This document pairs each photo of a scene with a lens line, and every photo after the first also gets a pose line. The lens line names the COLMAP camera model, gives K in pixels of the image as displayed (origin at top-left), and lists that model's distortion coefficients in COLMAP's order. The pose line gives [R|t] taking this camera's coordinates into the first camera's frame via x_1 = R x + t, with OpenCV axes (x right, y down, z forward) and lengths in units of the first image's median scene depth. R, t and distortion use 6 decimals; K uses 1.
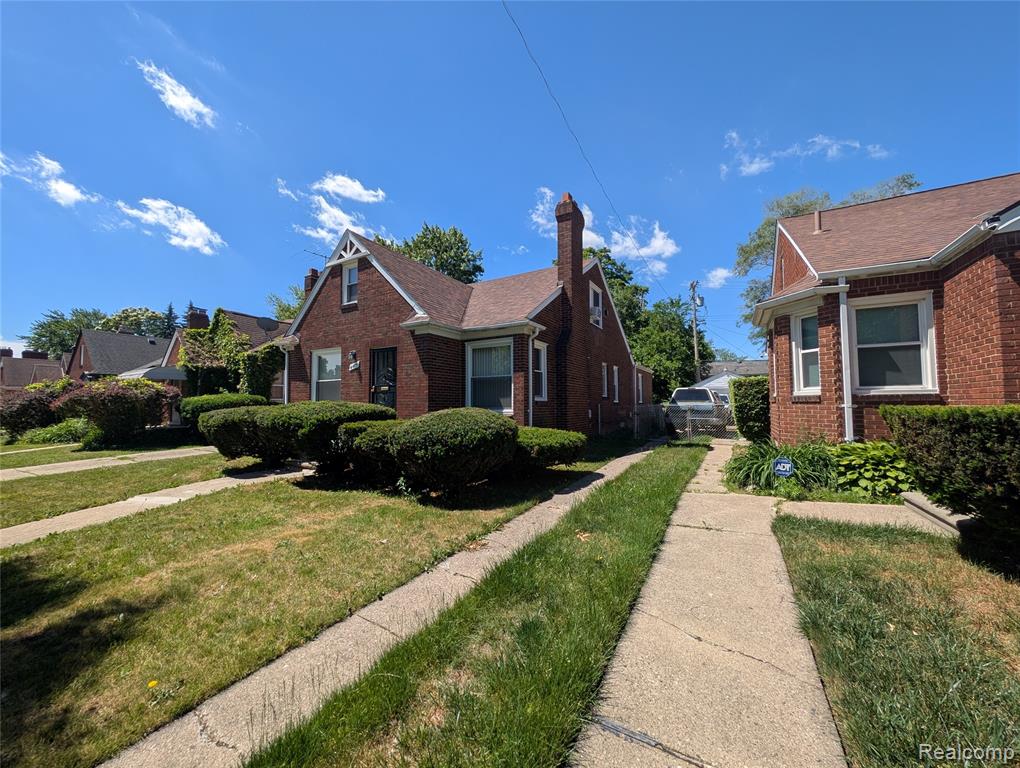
lens RADIAL K [[382.2, 0, 505.3], [0, 382.2, 386.2], [0, 0, 1]] dist [0.014603, -0.006358]
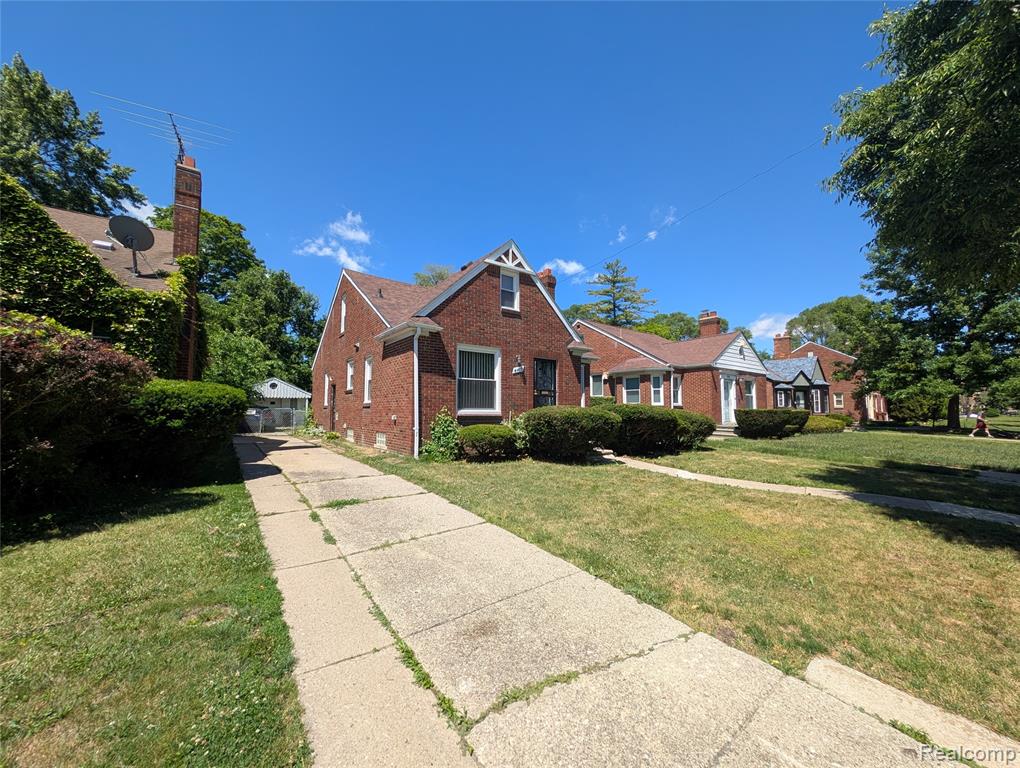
lens RADIAL K [[382.2, 0, 505.3], [0, 382.2, 386.2], [0, 0, 1]] dist [0.014603, -0.006358]
pose [[0.396691, 0.064961, 0.915651, -1.379051], [-0.045554, 0.997657, -0.051044, 0.049477], [-0.916821, -0.021463, 0.398721, 0.597376]]
